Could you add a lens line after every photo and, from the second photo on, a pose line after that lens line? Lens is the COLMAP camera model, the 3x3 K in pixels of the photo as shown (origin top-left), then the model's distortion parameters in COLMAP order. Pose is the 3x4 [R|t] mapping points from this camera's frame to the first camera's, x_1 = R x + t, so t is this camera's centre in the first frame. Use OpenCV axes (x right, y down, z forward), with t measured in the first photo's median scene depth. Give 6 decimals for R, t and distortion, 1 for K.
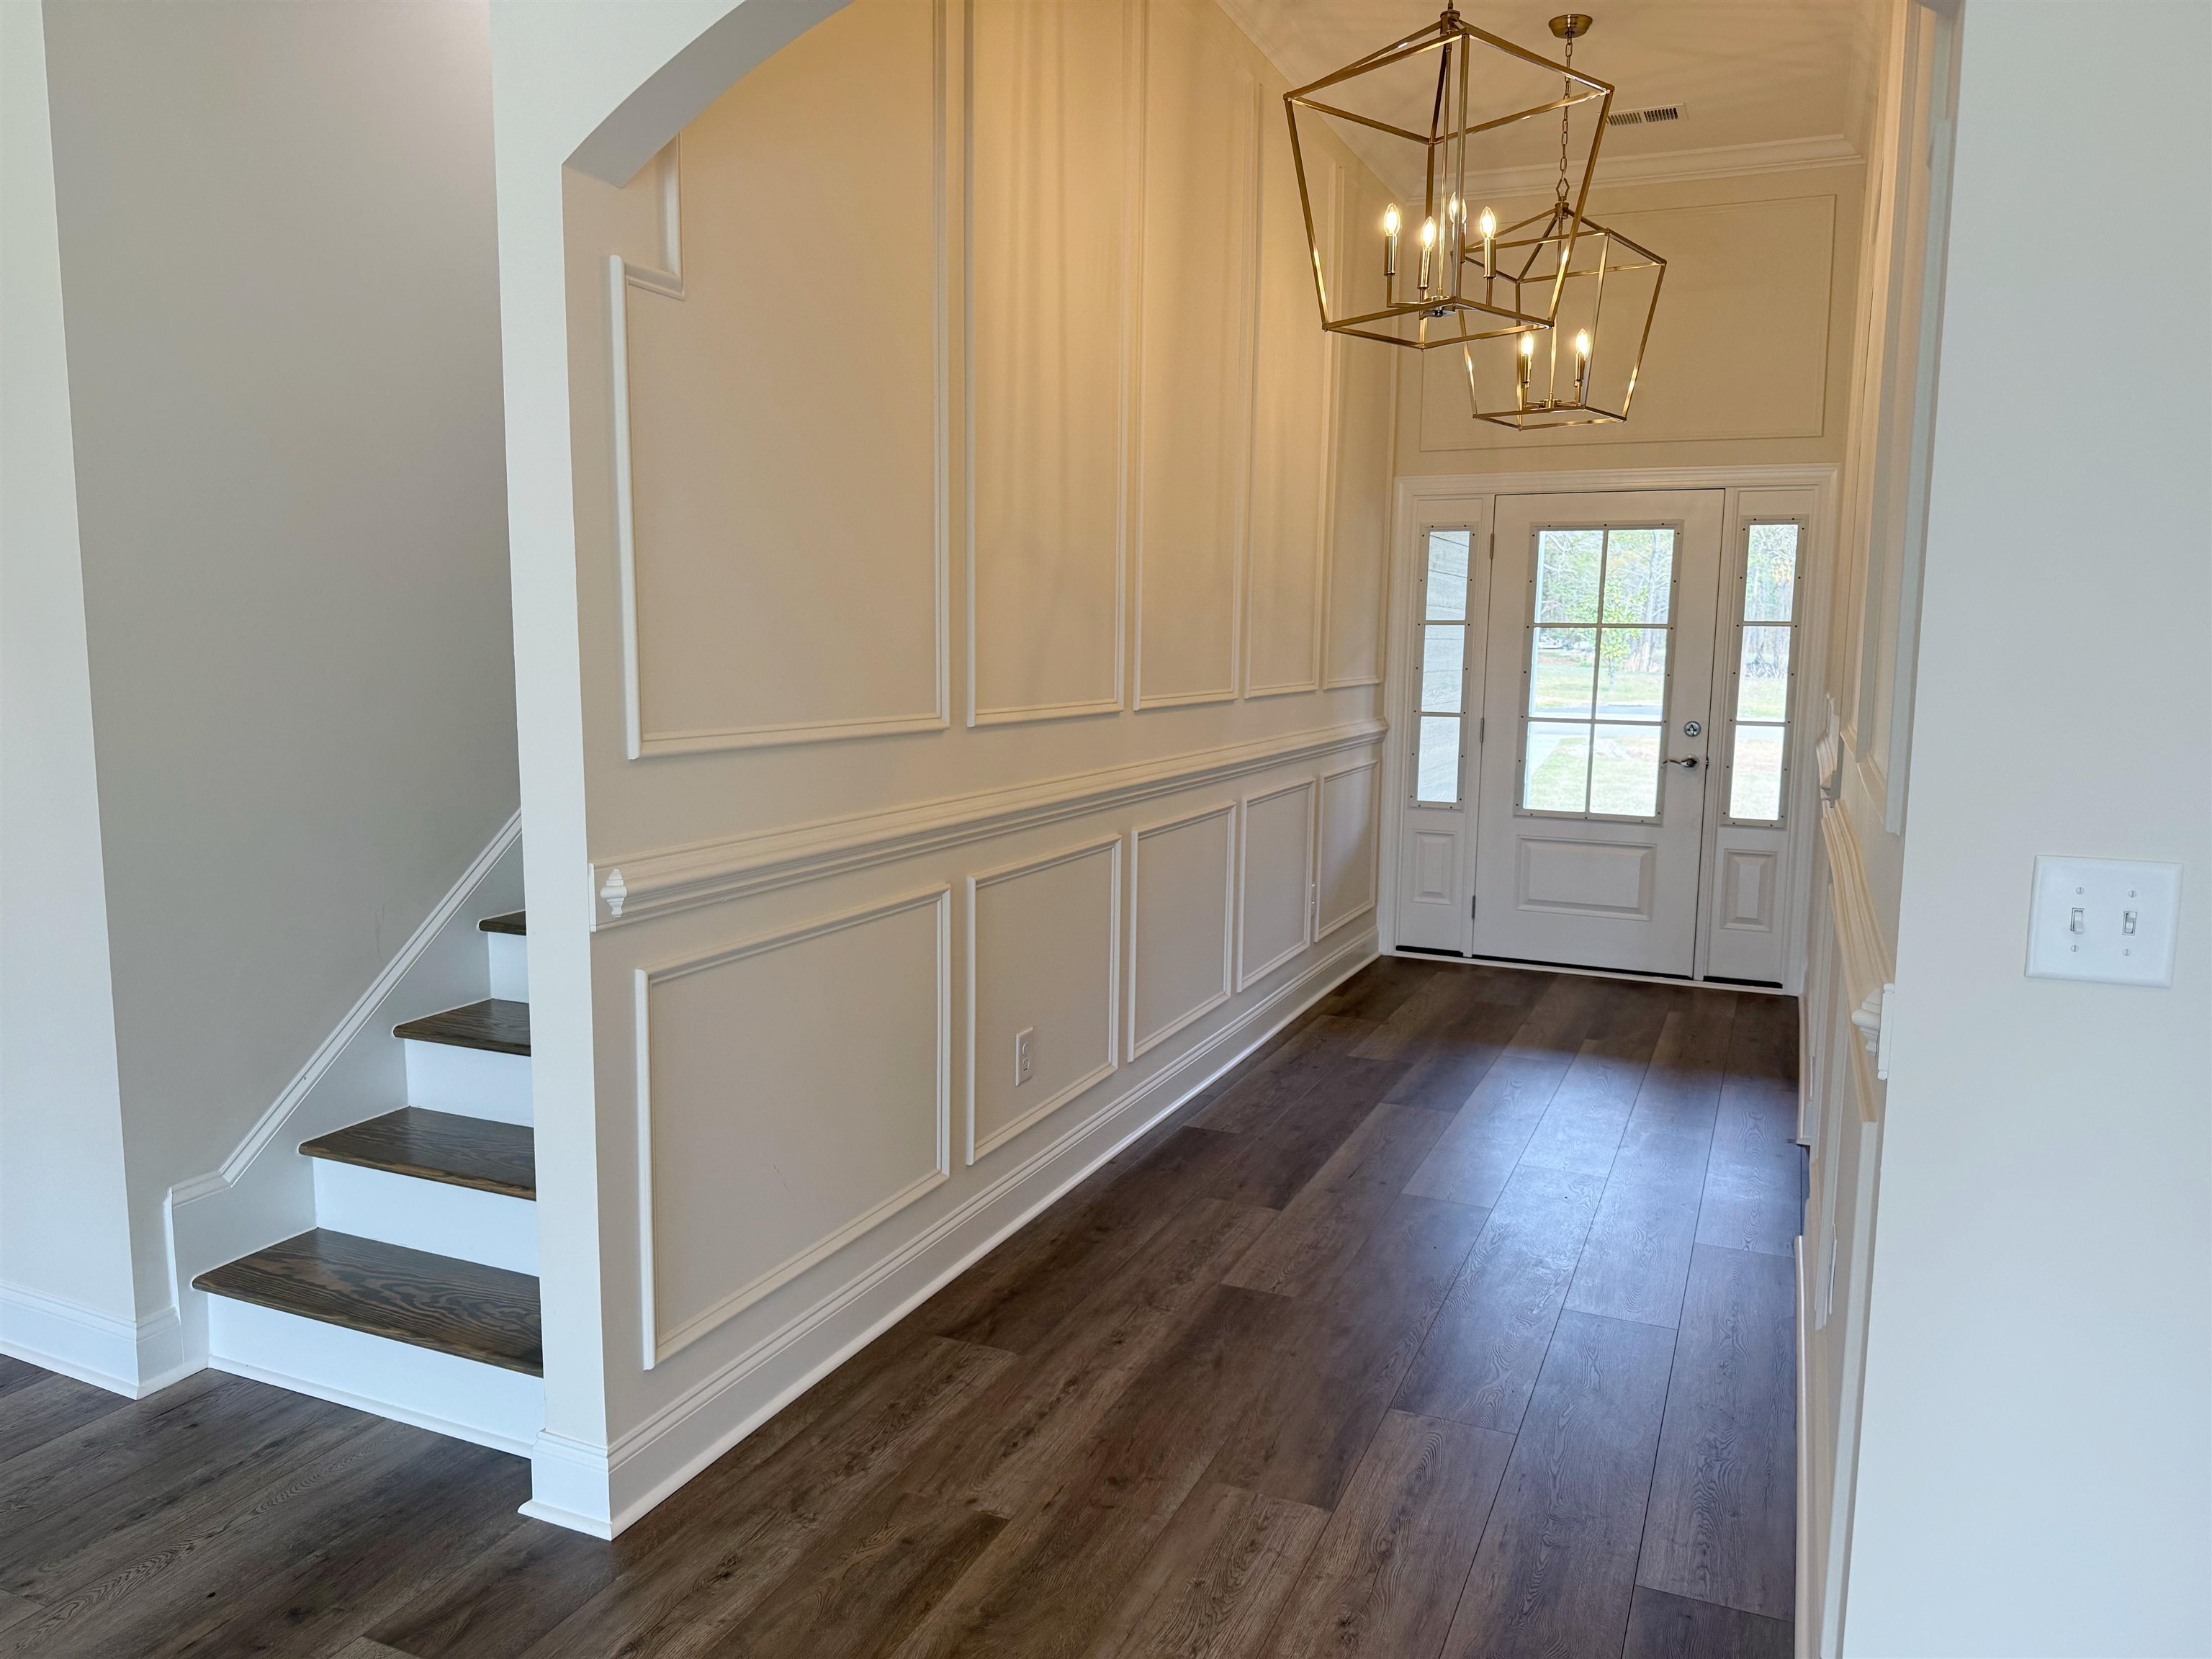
lens RADIAL K [[1576.2, 0, 1113.7], [0, 1576.2, 834.8], [0, 0, 1]] dist [0.039879, -0.056278]
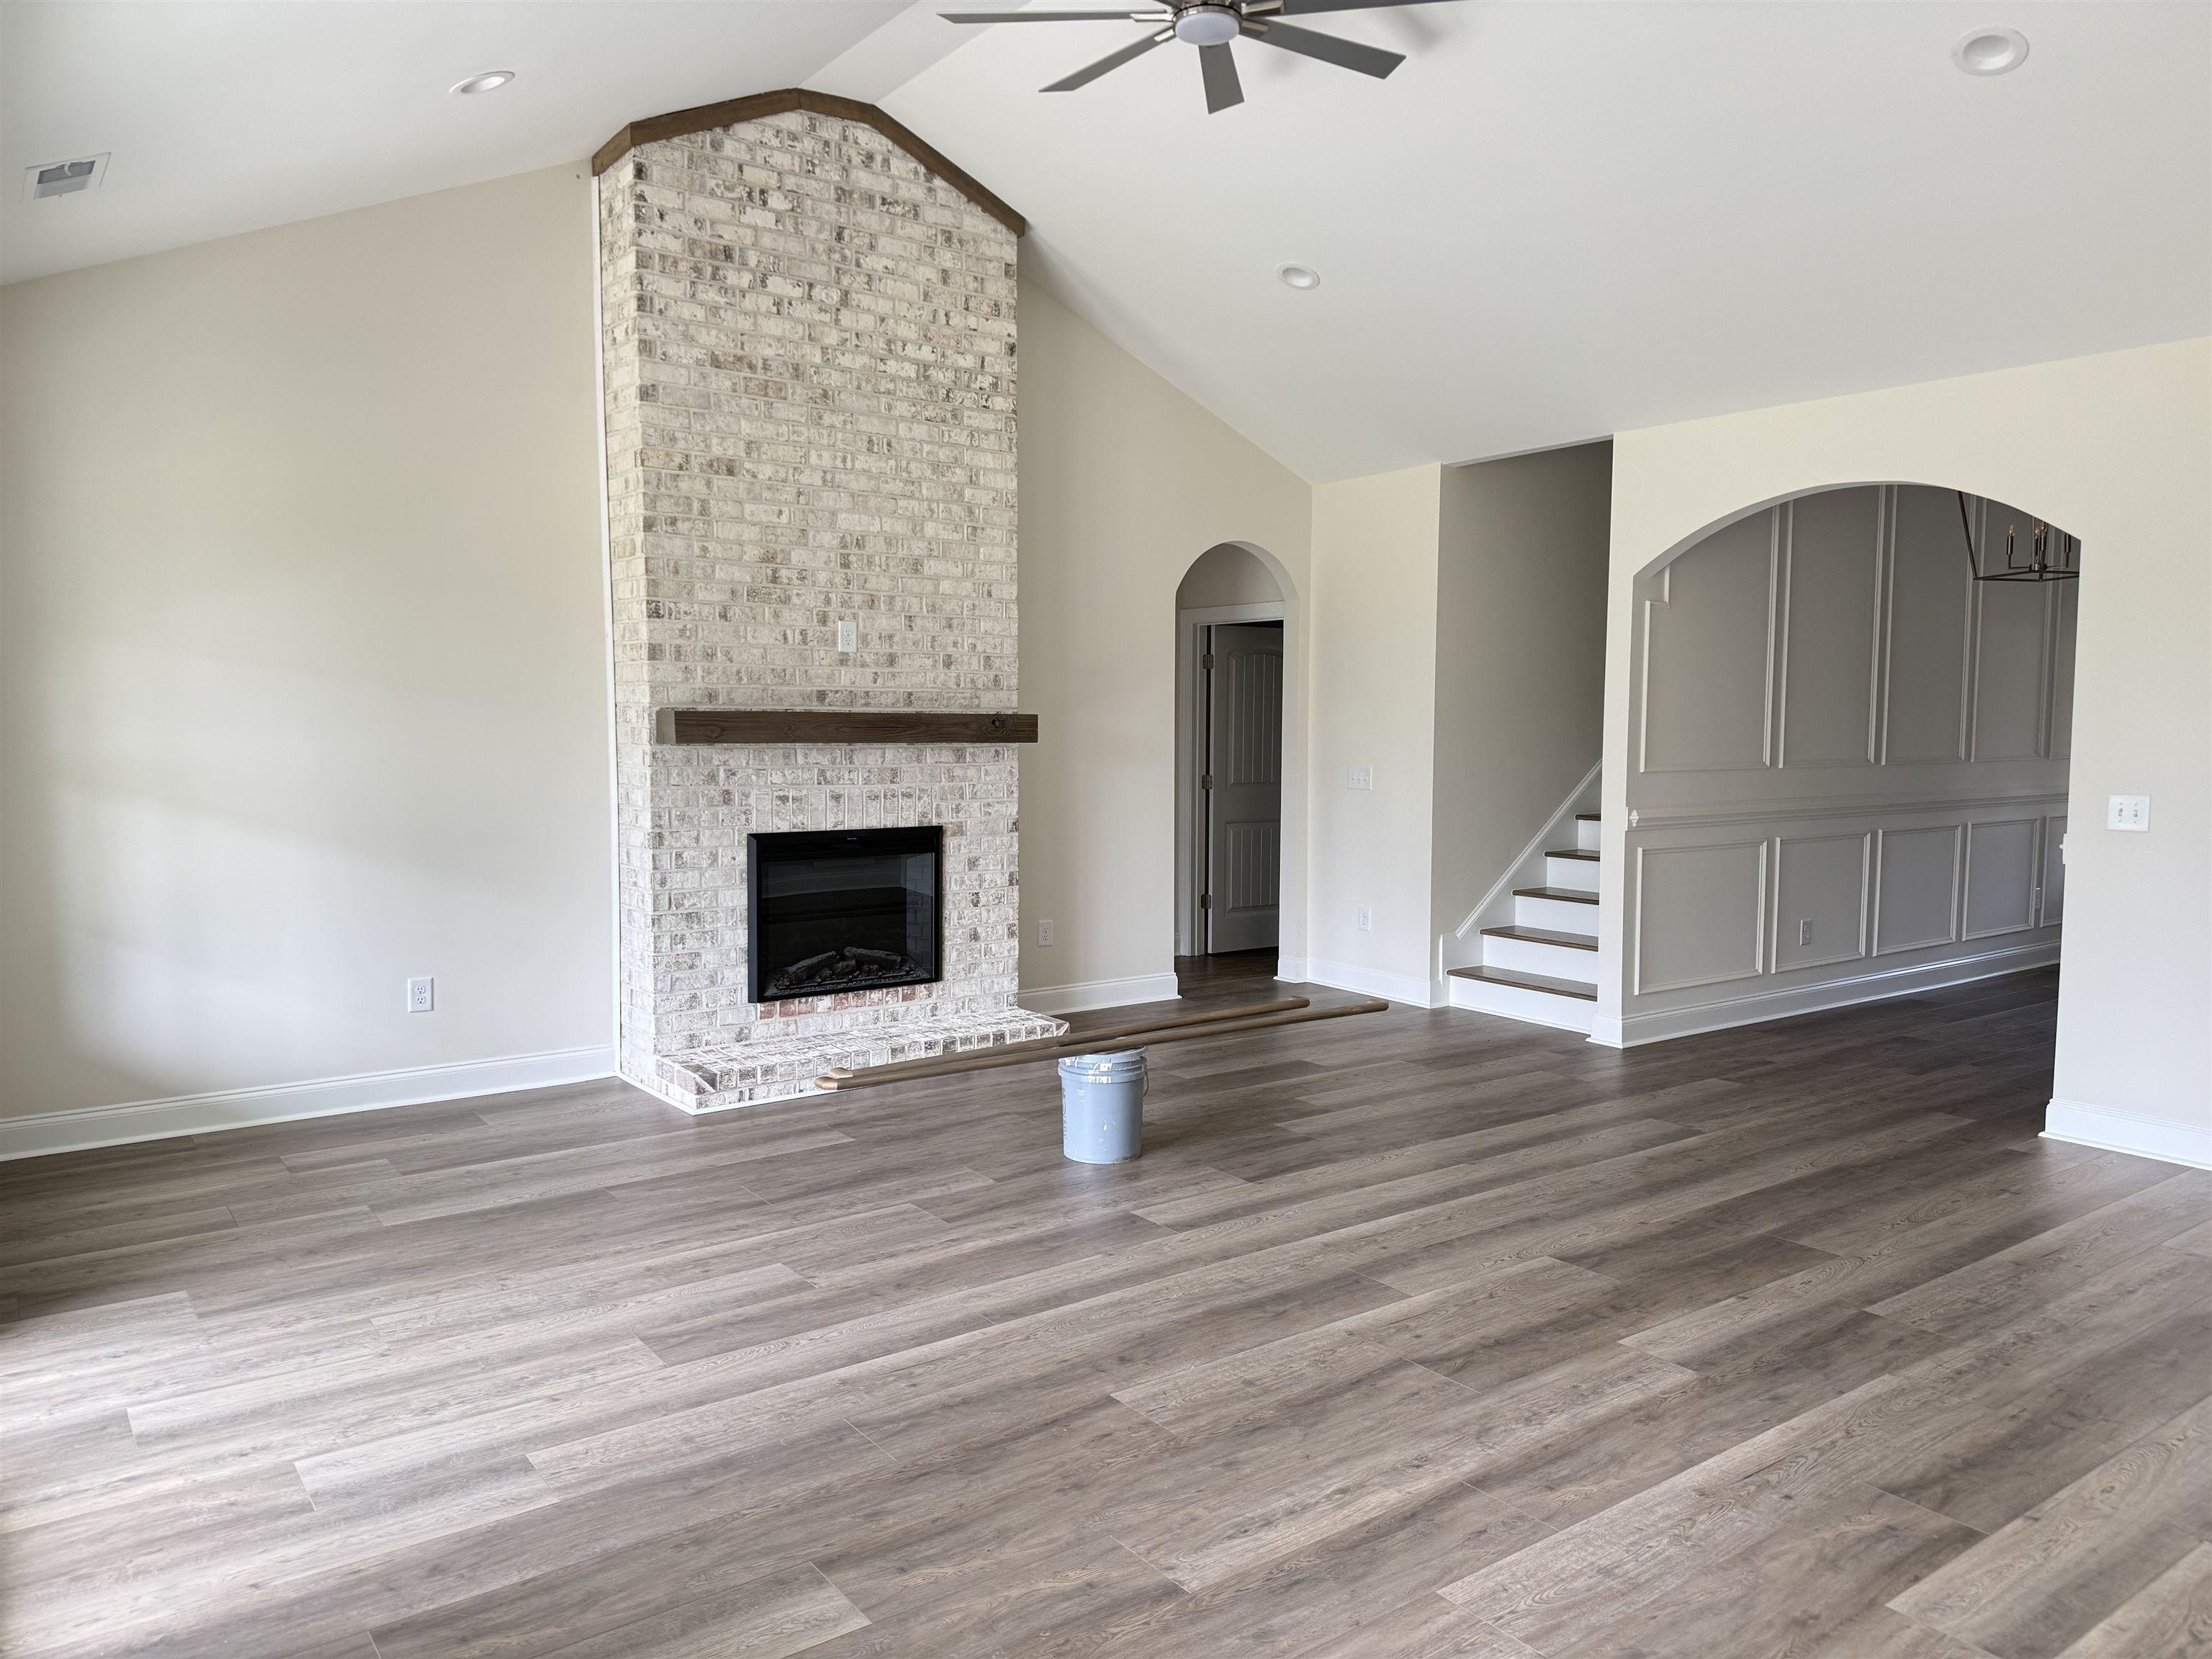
lens RADIAL K [[1576.2, 0, 1097.3], [0, 1576.2, 850.2], [0, 0, 1]] dist [0.039879, -0.056278]
pose [[0.864816, 0.031770, -0.501083, 0.232679], [-0.054025, 0.998090, -0.029959, 0.192259], [0.499175, 0.052980, 0.864880, -1.624089]]
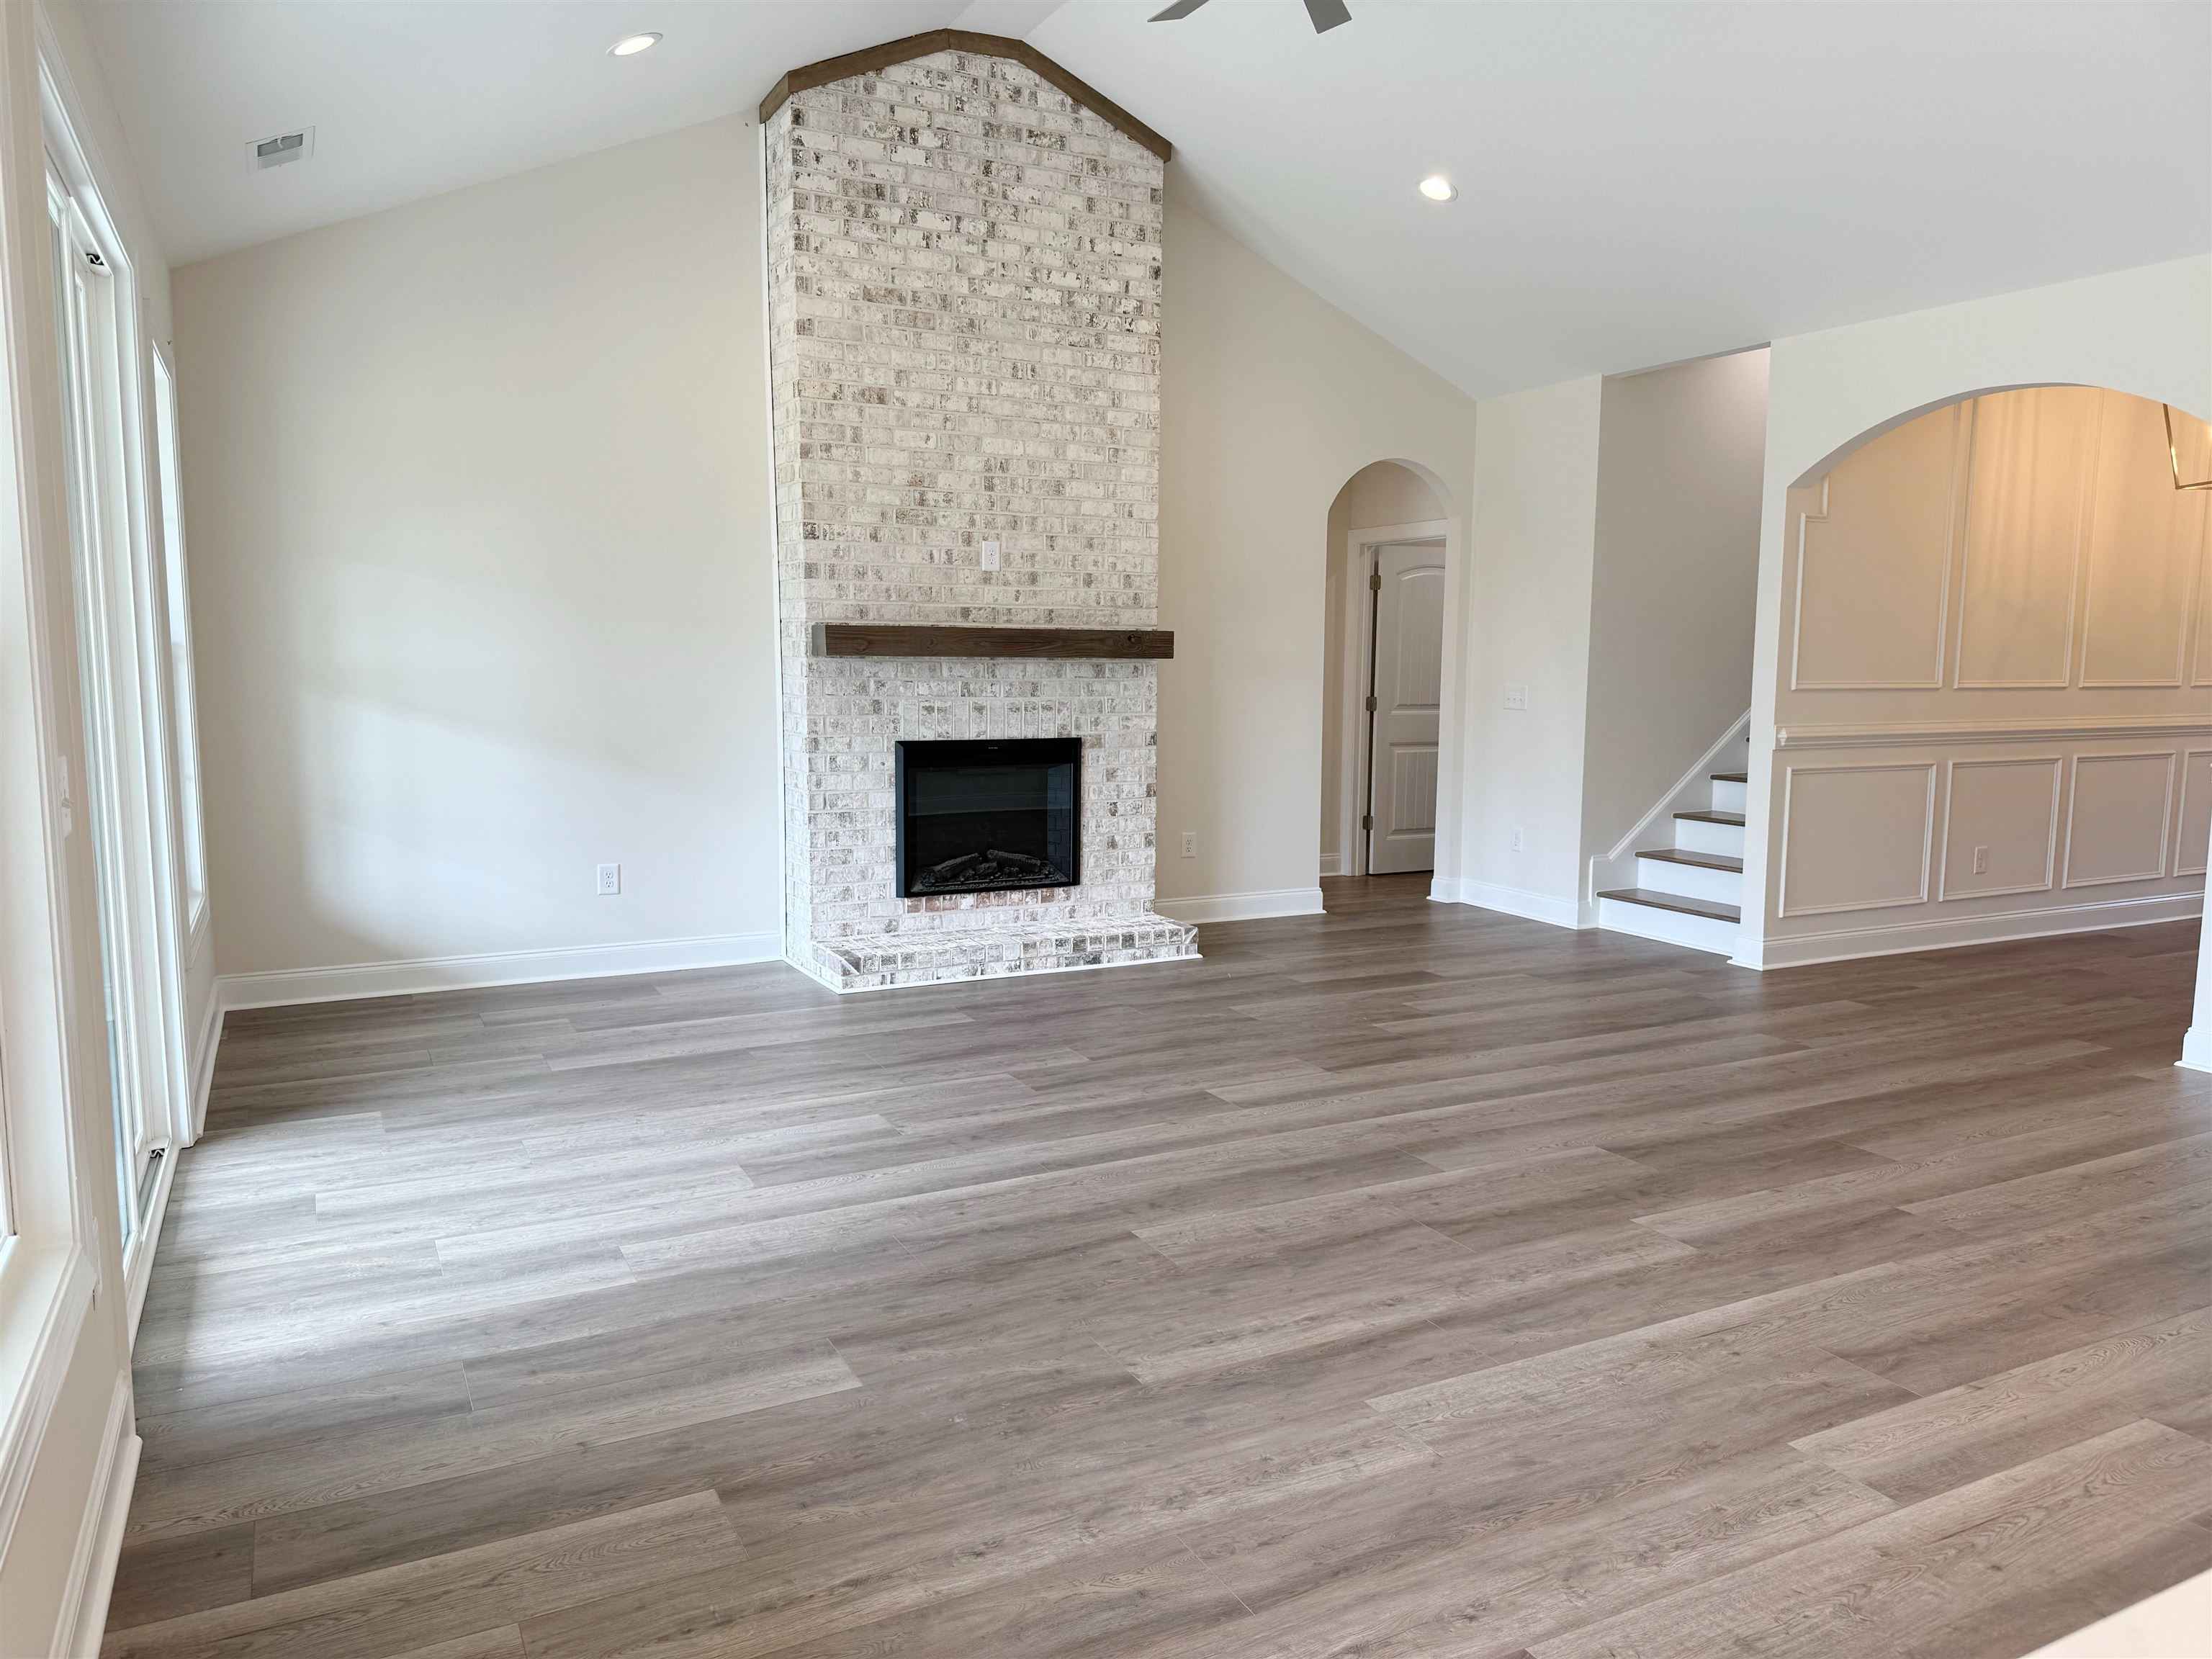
lens RADIAL K [[1576.2, 0, 1089.8], [0, 1576.2, 859.7], [0, 0, 1]] dist [0.039879, -0.056278]
pose [[0.773042, 0.073102, -0.630128, 0.432088], [-0.073783, 0.996957, 0.025142, 0.225653], [0.630049, 0.027057, 0.776084, -1.614011]]
